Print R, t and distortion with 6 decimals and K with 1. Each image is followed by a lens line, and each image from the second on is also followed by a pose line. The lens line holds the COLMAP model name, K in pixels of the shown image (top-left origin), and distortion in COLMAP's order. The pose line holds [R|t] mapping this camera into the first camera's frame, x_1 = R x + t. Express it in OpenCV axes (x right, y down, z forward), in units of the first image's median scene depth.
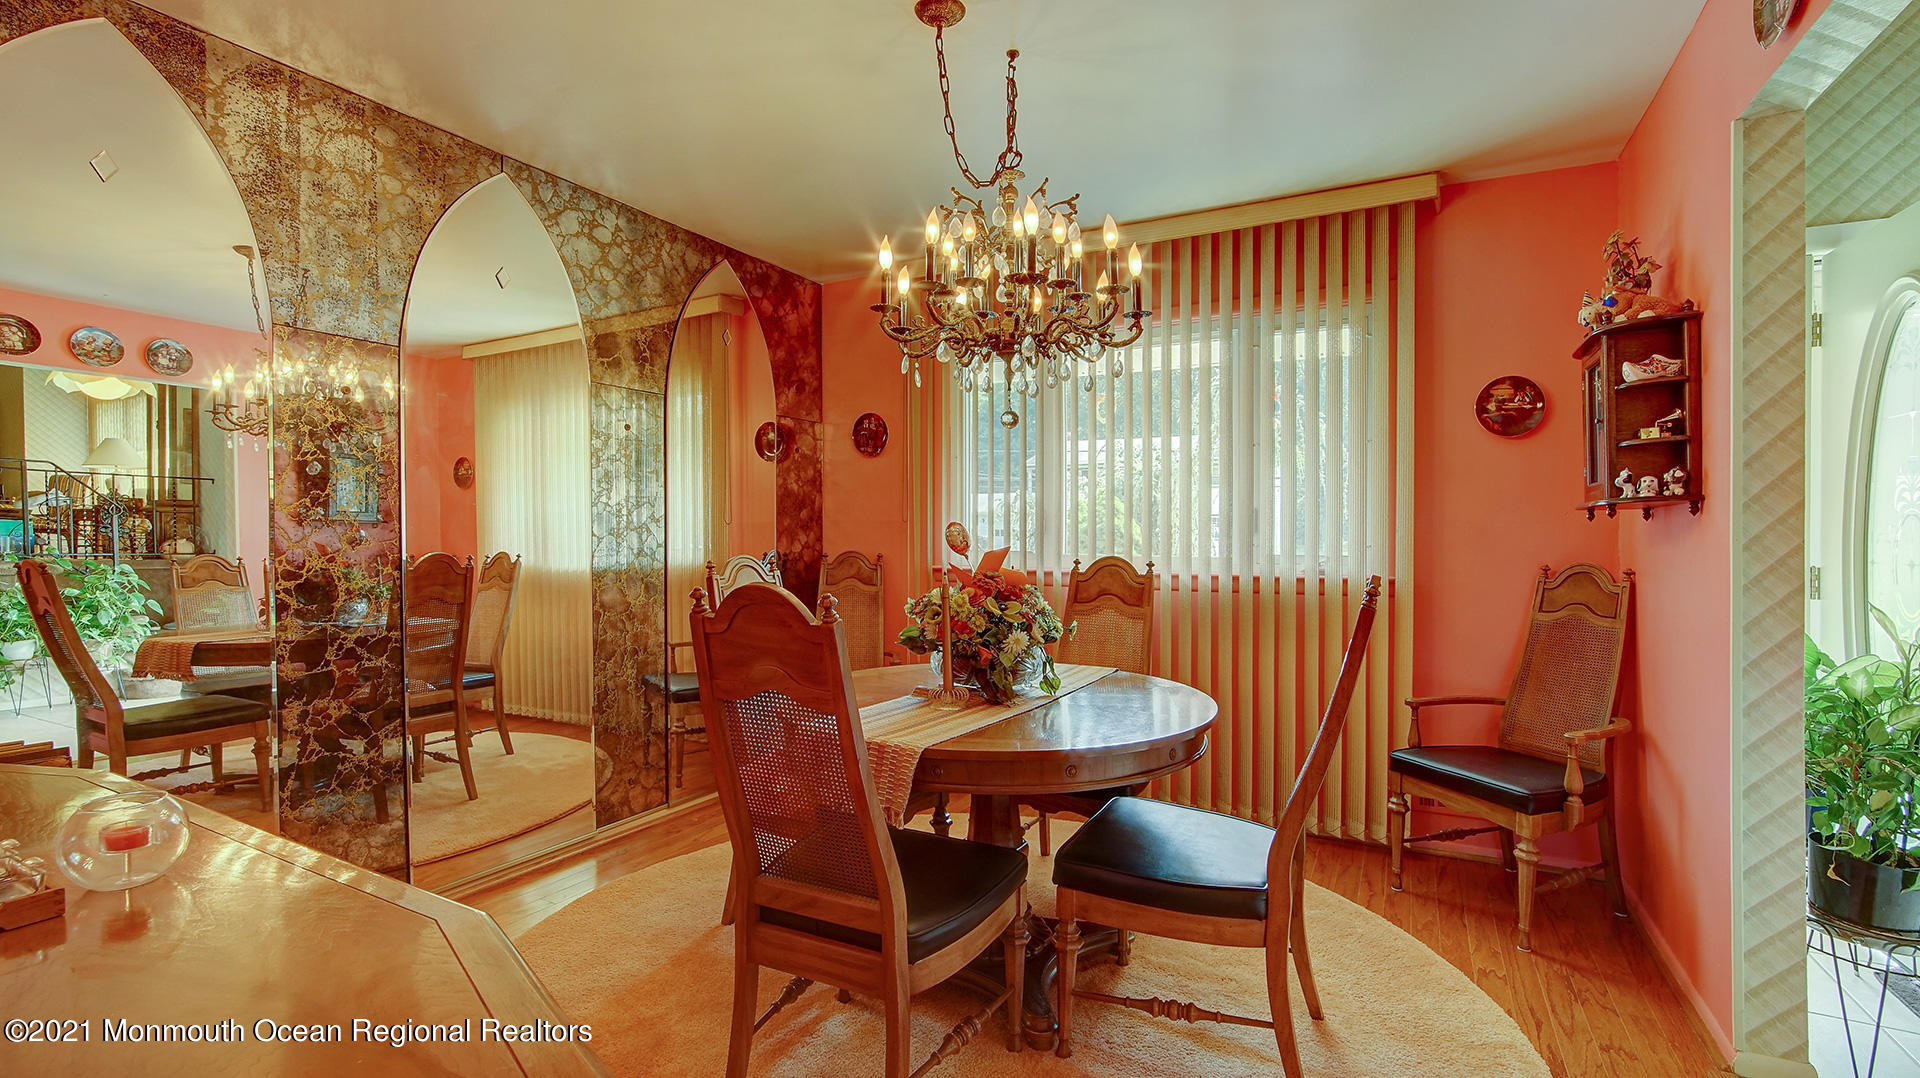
lens RADIAL K [[853.1, 0, 971.2], [0, 853.1, 543.2], [0, 0, 1]] dist [-0.034770, 0.006878]
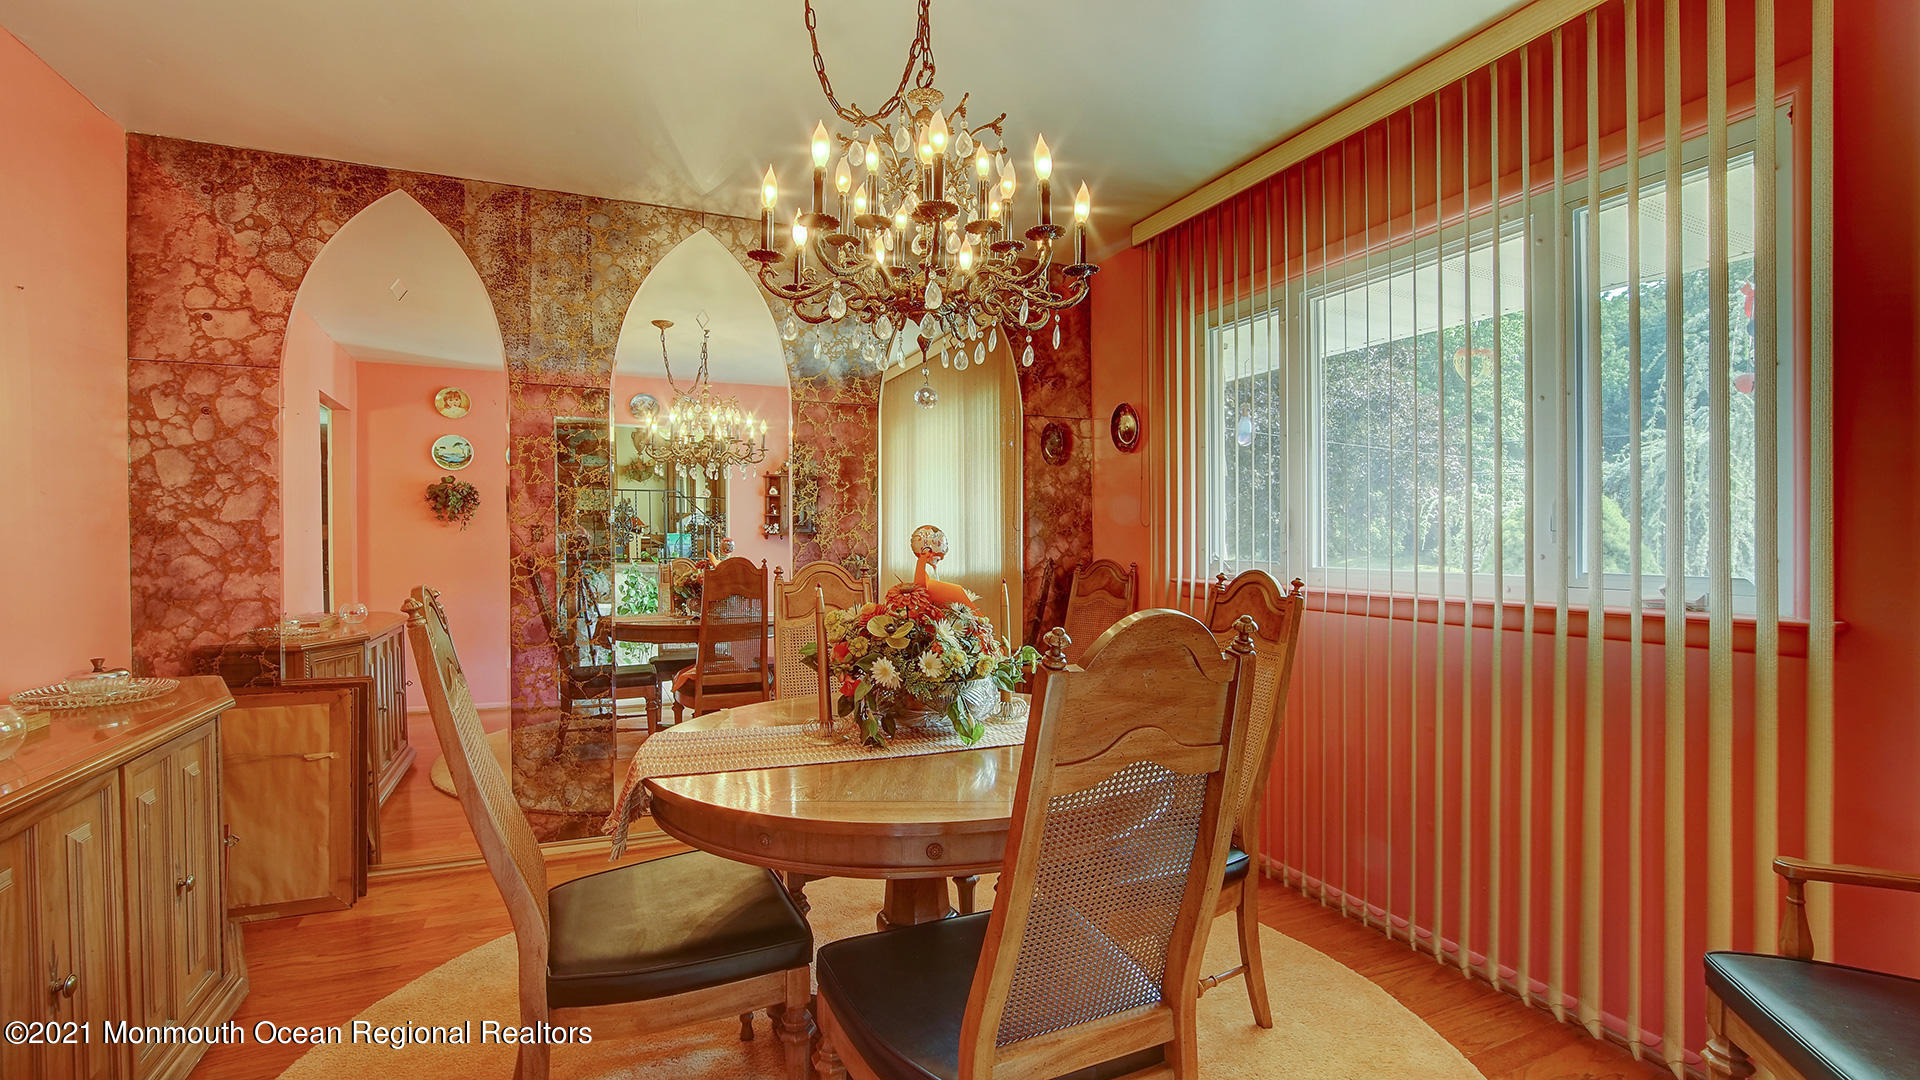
lens RADIAL K [[853.1, 0, 955.4], [0, 853.1, 548.5], [0, 0, 1]] dist [-0.034770, 0.006878]
pose [[0.776731, 0.002745, -0.629827, 0.504114], [-0.006165, 0.999976, -0.003245, 0.002258], [0.629802, 0.006403, 0.776729, 0.354825]]
